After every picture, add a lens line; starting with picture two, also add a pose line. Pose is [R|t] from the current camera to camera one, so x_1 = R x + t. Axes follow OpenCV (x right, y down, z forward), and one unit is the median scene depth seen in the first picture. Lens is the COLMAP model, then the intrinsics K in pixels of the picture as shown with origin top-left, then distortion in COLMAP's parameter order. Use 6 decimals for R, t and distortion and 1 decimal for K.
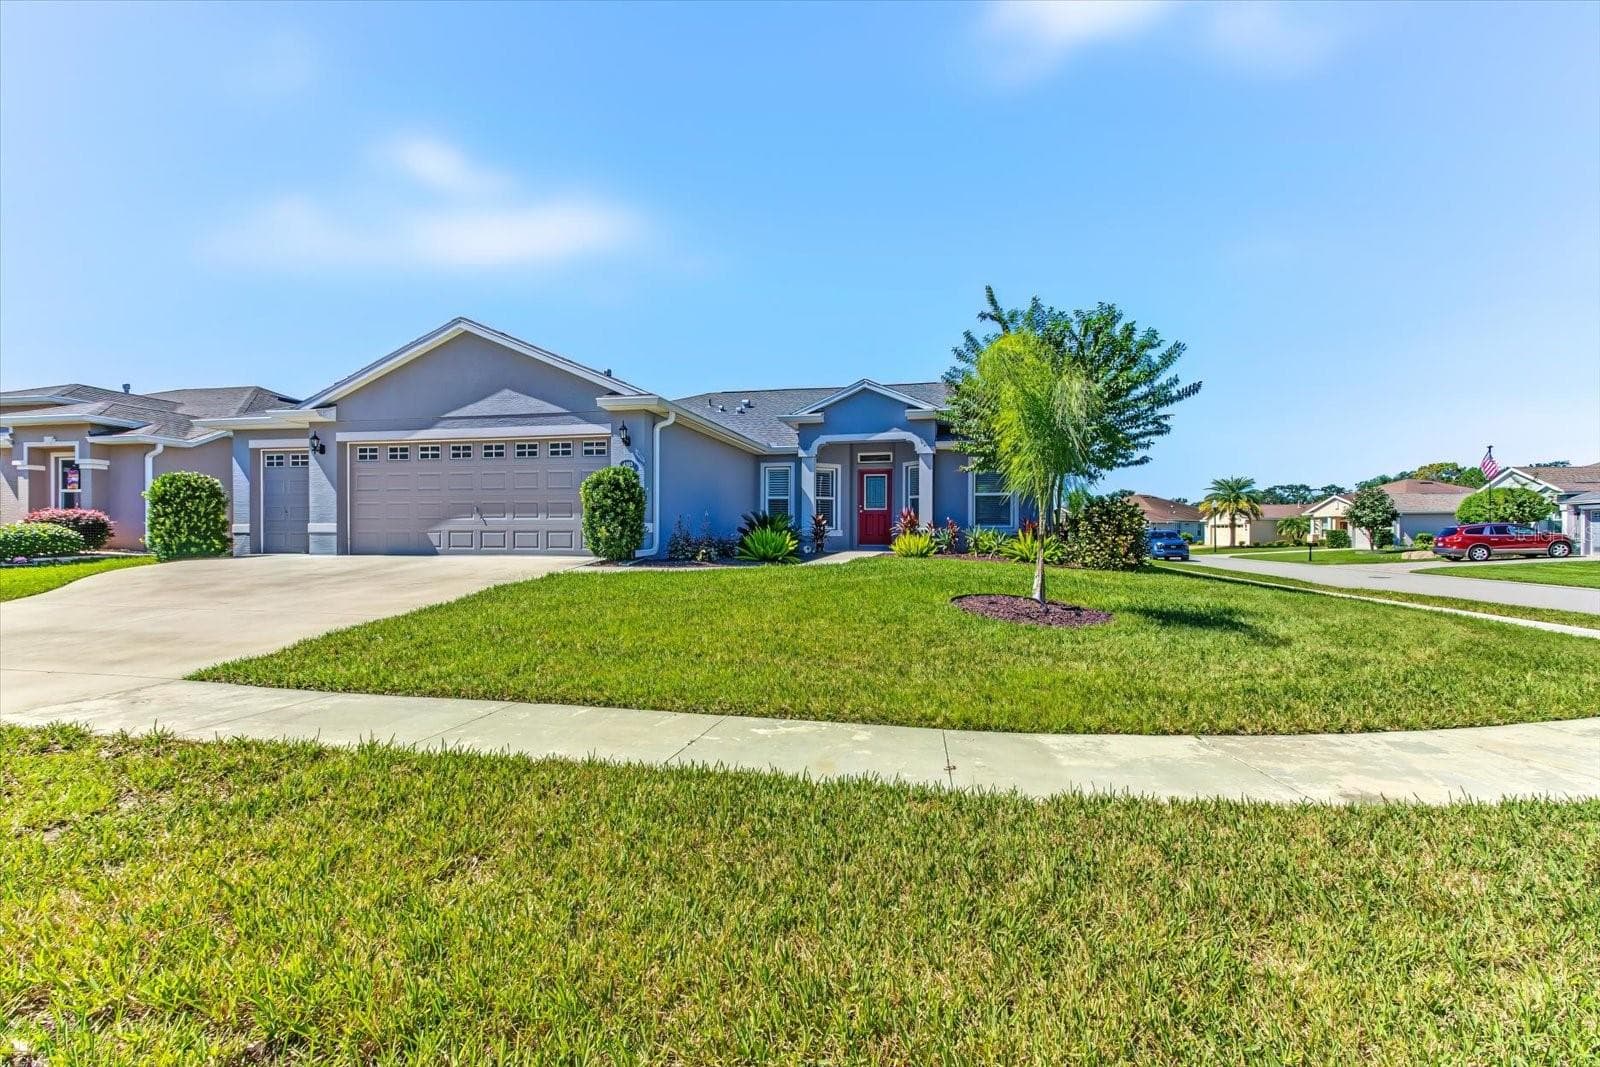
lens RADIAL K [[741.4, 0, 810.3], [0, 741.4, 535.3], [0, 0, 1]] dist [0.001315, 0.001278]
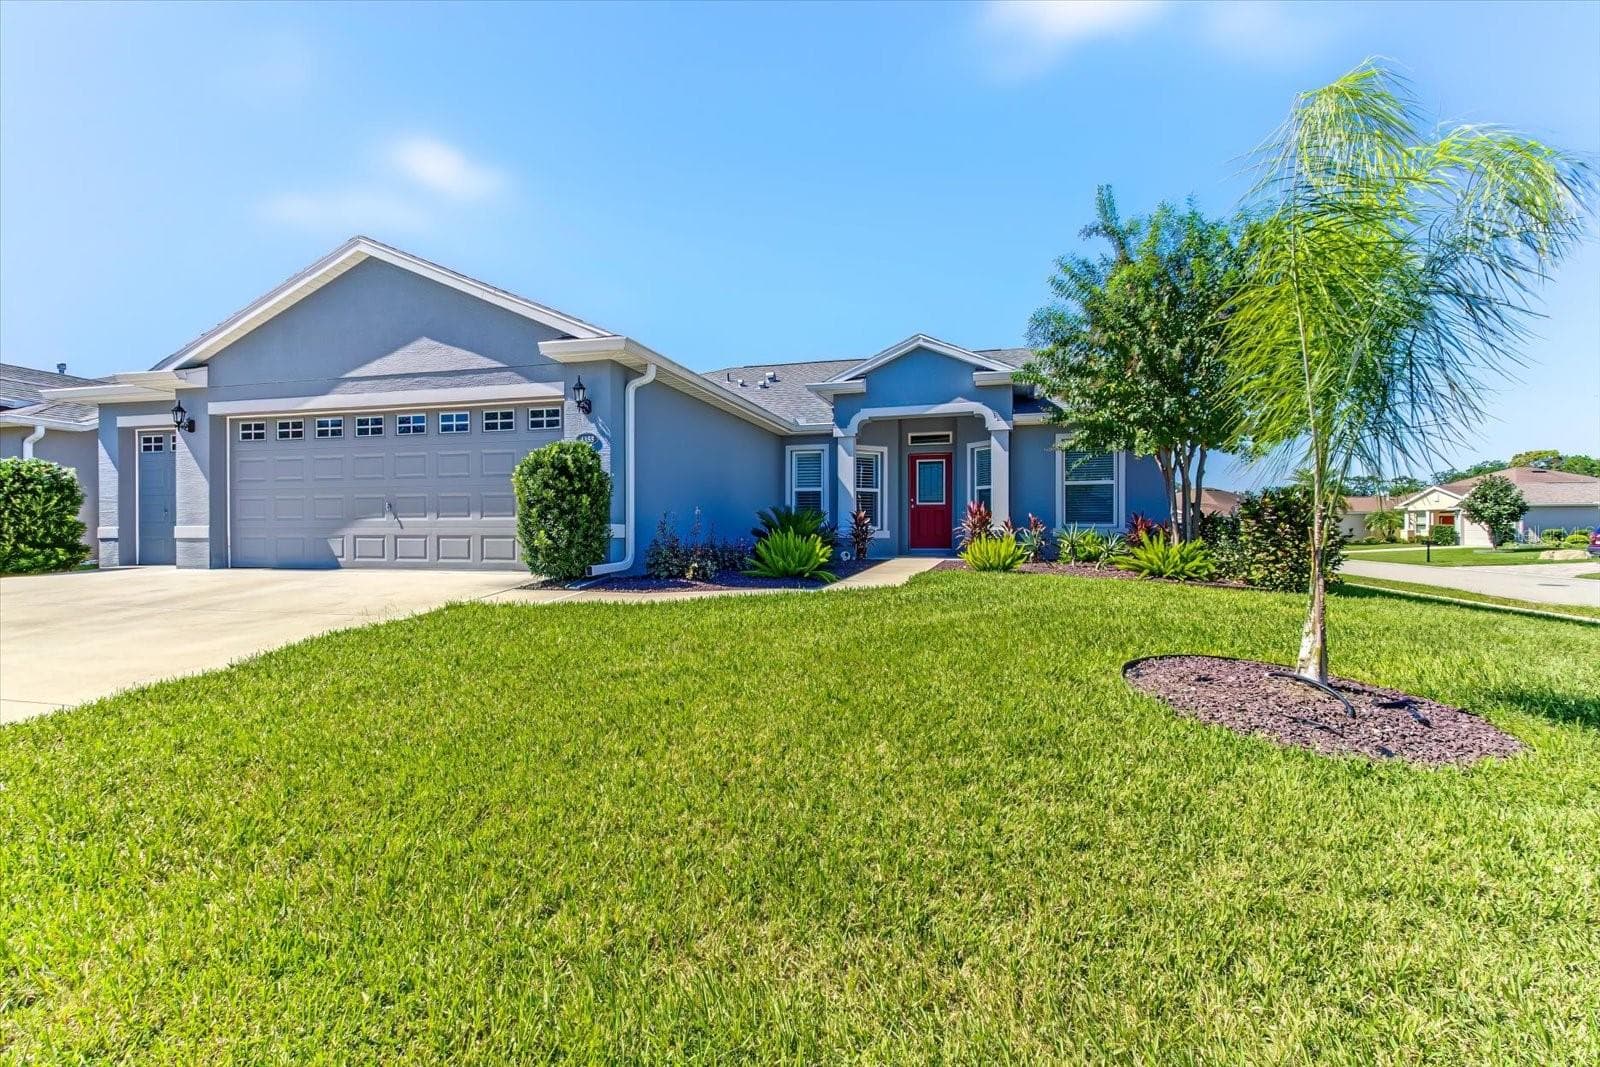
lens RADIAL K [[741.4, 0, 805.0], [0, 741.4, 549.7], [0, 0, 1]] dist [0.001315, 0.001278]
pose [[0.998435, -0.001562, -0.055902, -0.003393], [0.002960, 0.999685, 0.024929, -0.008759], [0.055845, -0.025056, 0.998125, 0.286000]]
